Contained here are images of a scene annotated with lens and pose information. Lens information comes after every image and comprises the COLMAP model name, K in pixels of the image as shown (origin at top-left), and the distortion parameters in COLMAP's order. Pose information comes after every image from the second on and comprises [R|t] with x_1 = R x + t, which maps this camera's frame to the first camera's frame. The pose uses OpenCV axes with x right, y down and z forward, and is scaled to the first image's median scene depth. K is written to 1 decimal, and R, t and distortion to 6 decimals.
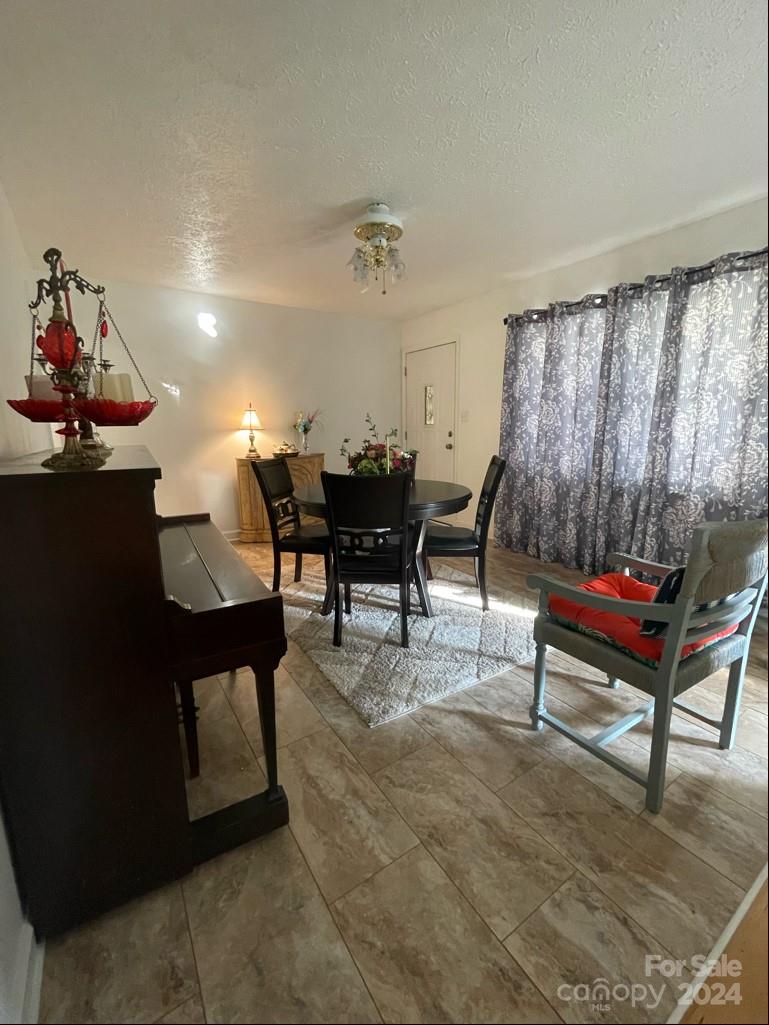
lens RADIAL K [[429.3, 0, 385.2], [0, 429.3, 504.5], [0, 0, 1]] dist [0.000160, 0.000046]
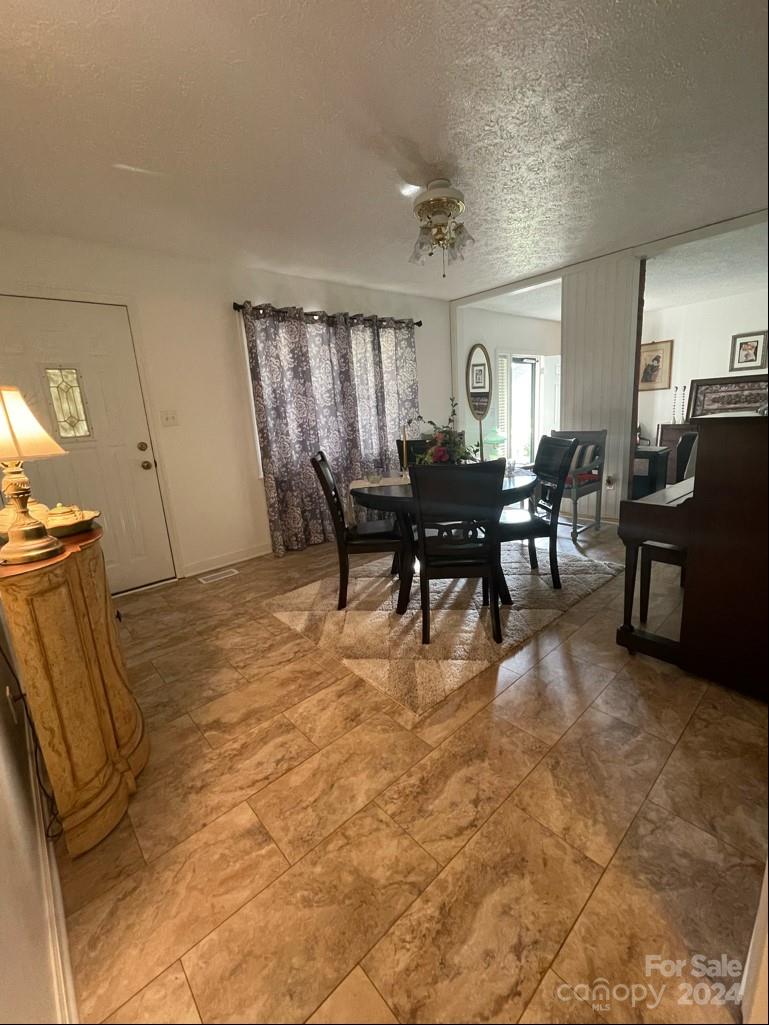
lens RADIAL K [[429.3, 0, 385.2], [0, 429.3, 504.5], [0, 0, 1]] dist [0.000160, 0.000046]
pose [[-0.144668, -0.193259, 0.970424, -1.000619], [0.250592, 0.941612, 0.224879, -0.242124], [-0.957223, 0.275713, -0.087792, 1.301859]]
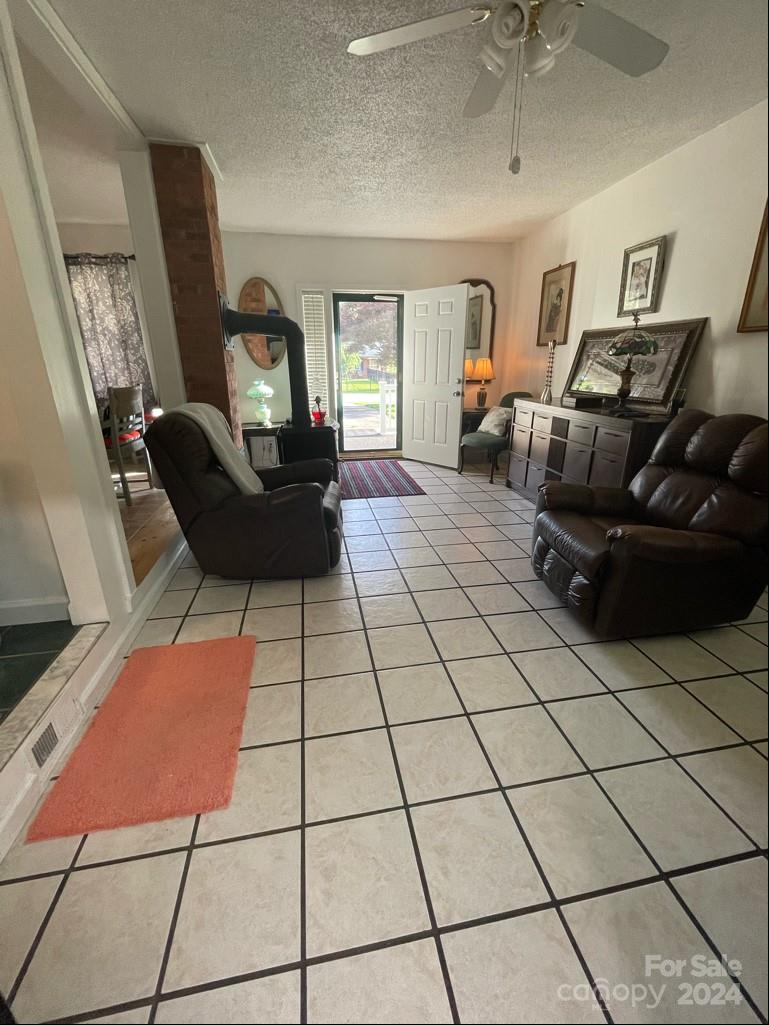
lens RADIAL K [[429.3, 0, 385.2], [0, 429.3, 504.5], [0, 0, 1]] dist [0.000160, 0.000046]
pose [[0.392050, -0.285147, 0.874636, -0.506433], [0.172184, 0.956692, 0.234719, 0.184167], [-0.903687, 0.058577, 0.424169, -0.731378]]
